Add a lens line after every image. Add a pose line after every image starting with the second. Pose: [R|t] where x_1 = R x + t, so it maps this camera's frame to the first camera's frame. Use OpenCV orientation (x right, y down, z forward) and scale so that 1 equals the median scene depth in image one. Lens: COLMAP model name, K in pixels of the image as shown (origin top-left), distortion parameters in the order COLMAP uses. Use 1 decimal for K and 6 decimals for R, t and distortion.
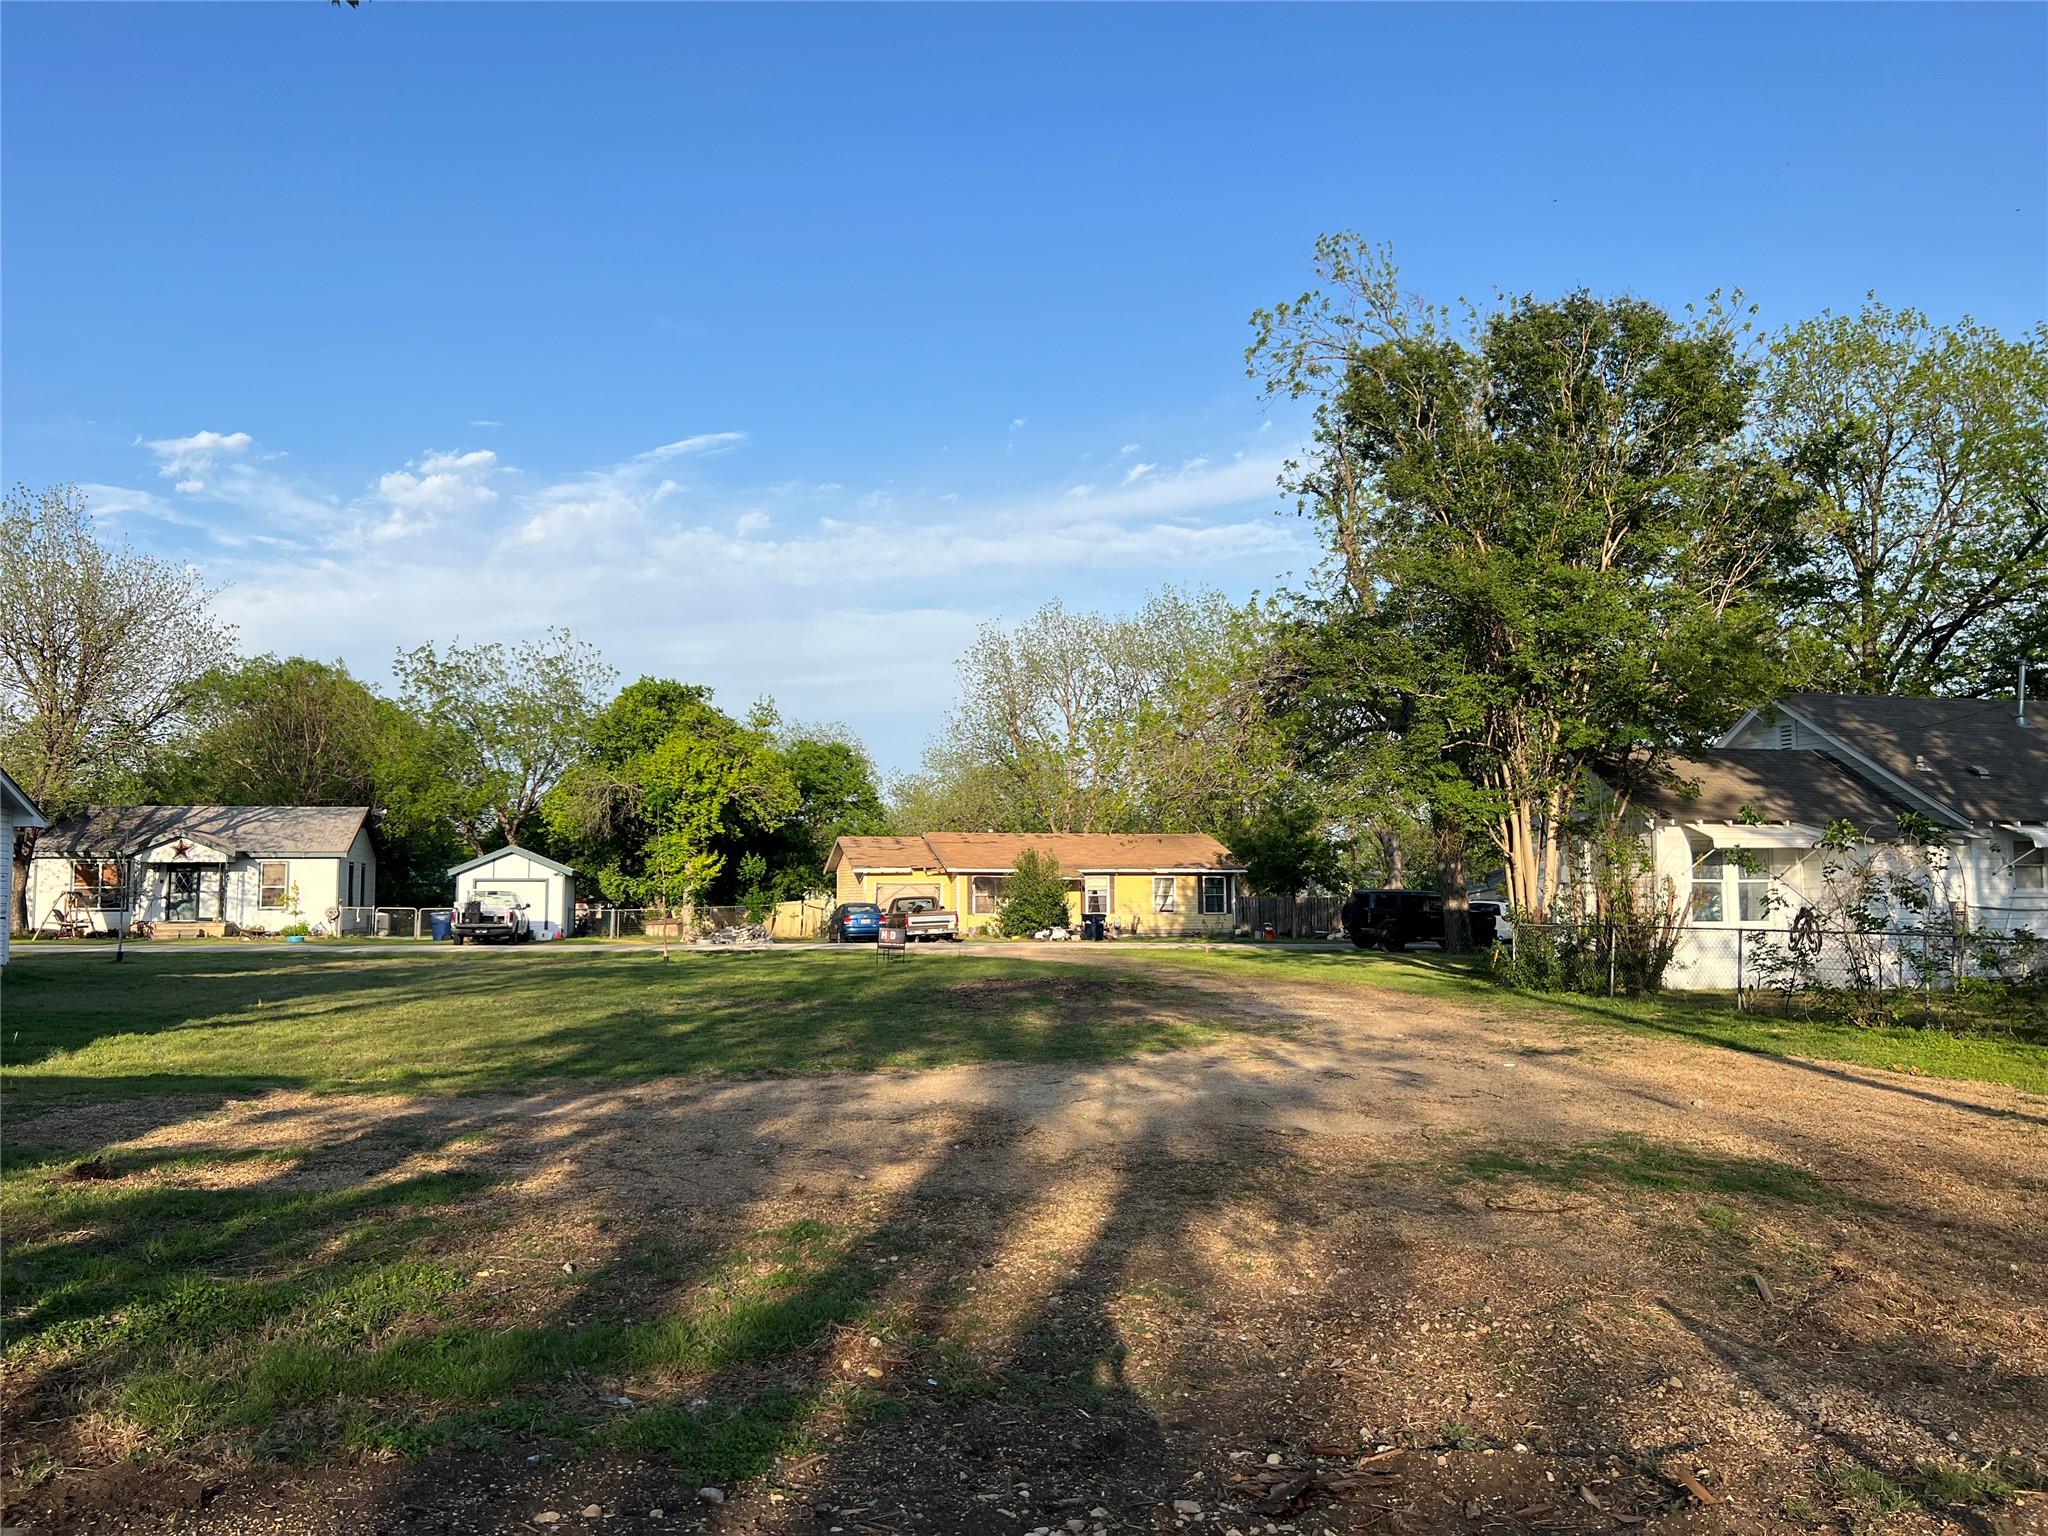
lens RADIAL K [[1531.7, 0, 1024.0], [0, 1531.7, 768.0], [0, 0, 1]] dist [-0.005132, -0.002774]
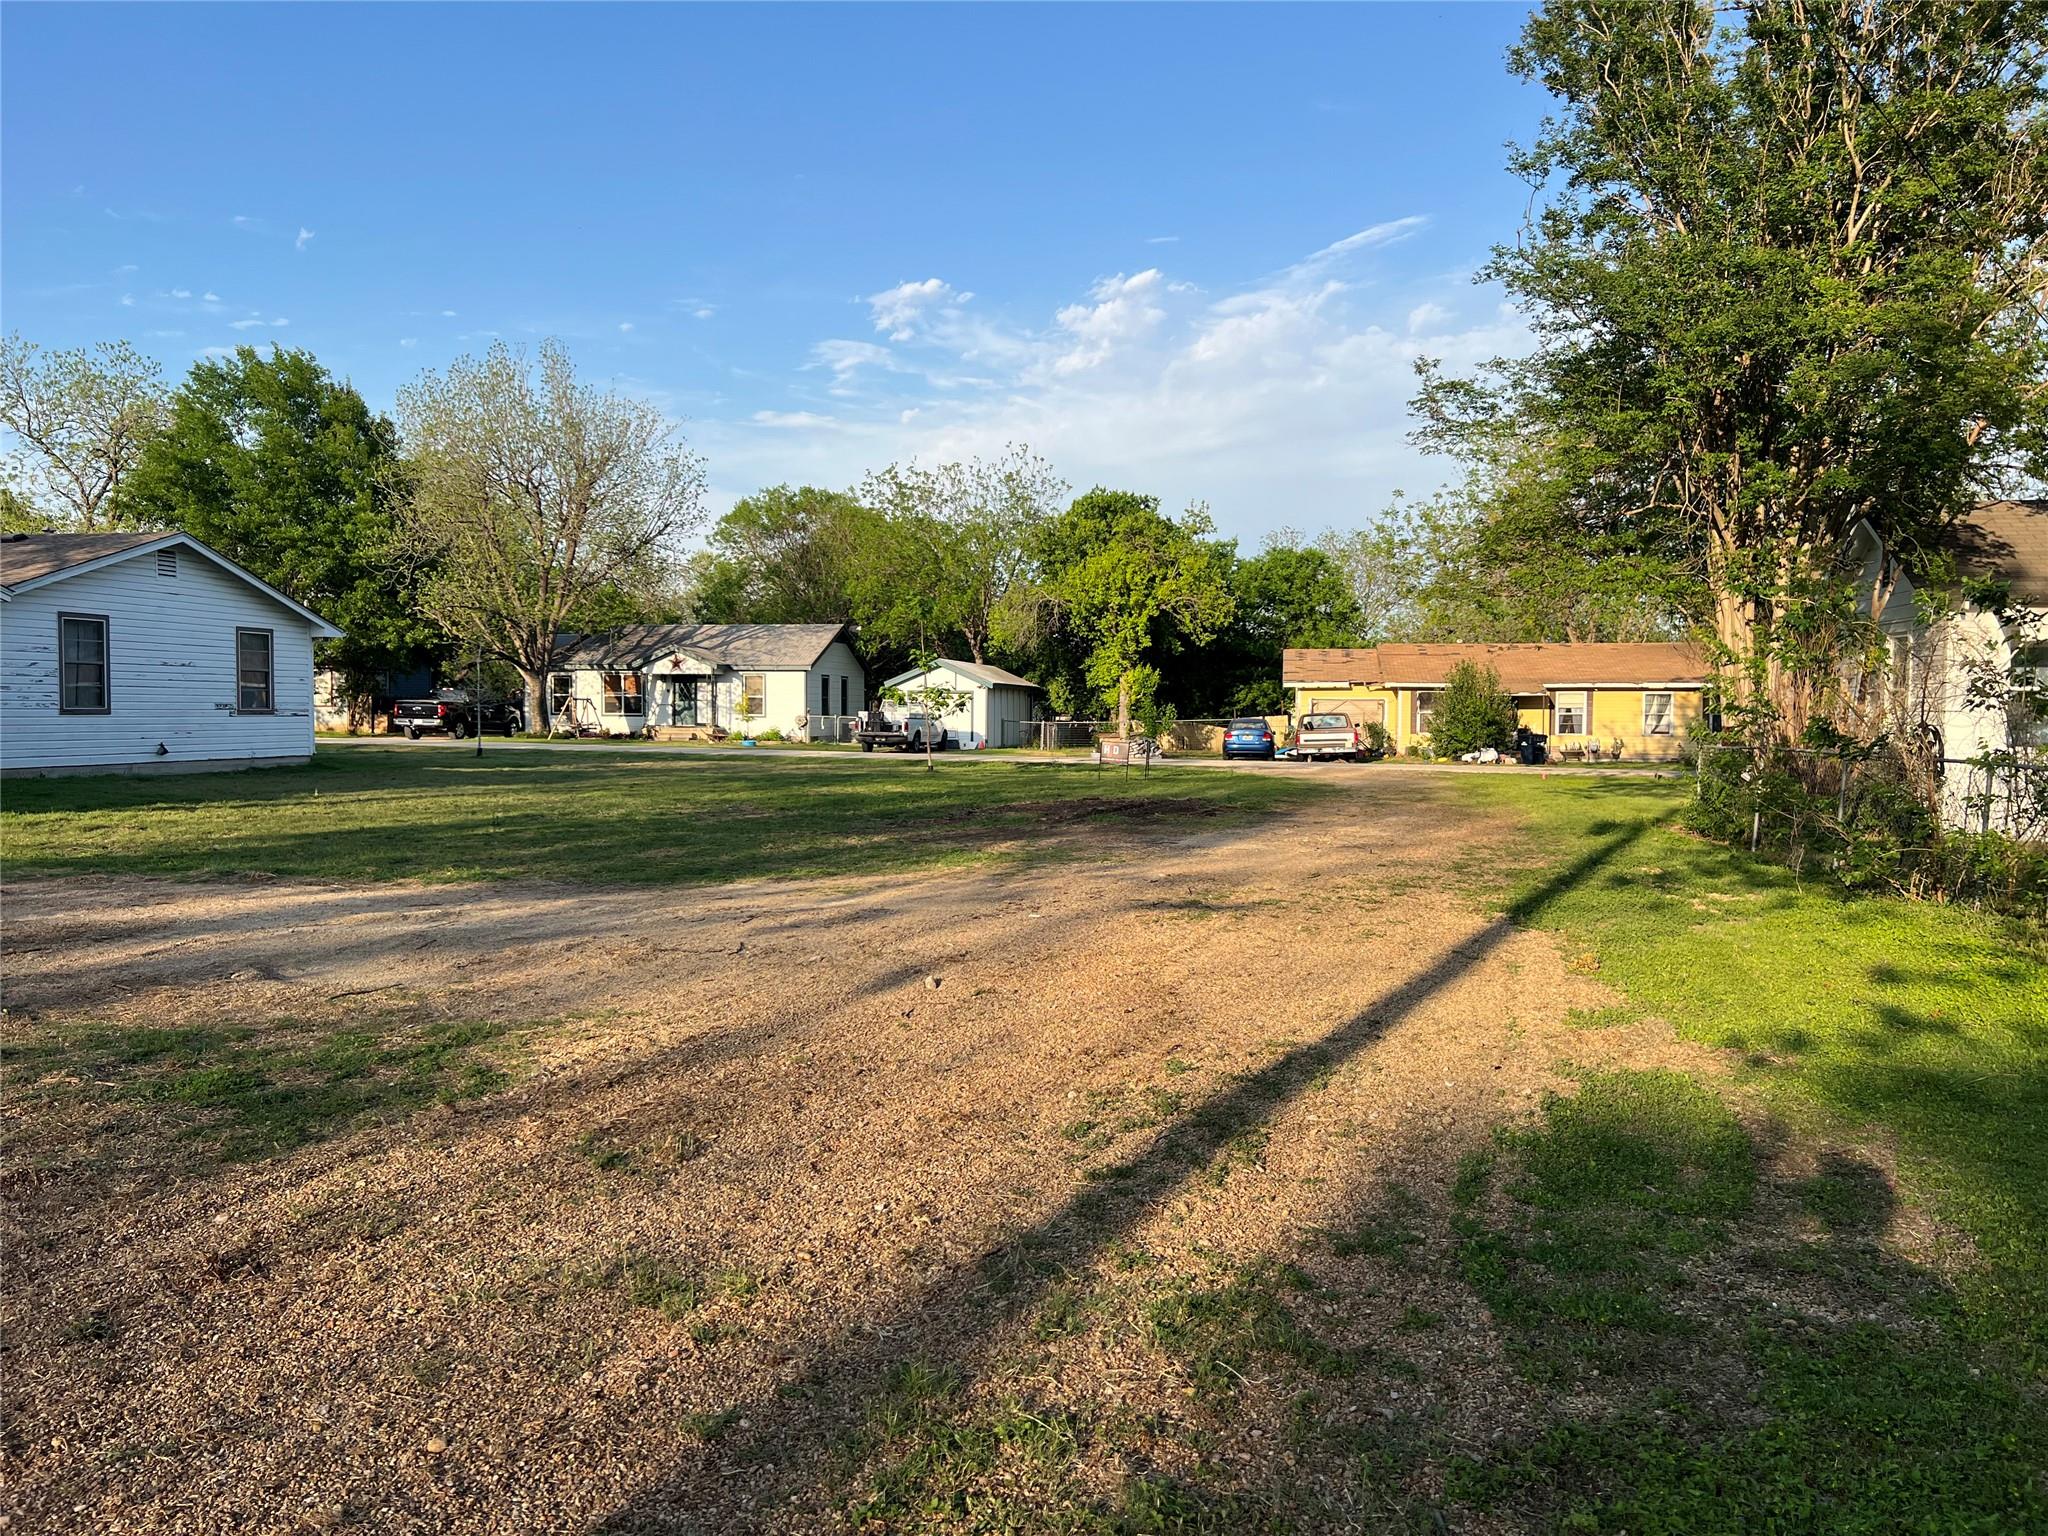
lens RADIAL K [[1532.4, 0, 1024.0], [0, 1532.4, 768.0], [0, 0, 1]] dist [0.109218, 0.000037]
pose [[0.898938, 0.028631, -0.437139, 0.159950], [0.023165, 0.993359, 0.112697, 0.007142], [0.437462, -0.111434, 0.892305, 0.076539]]
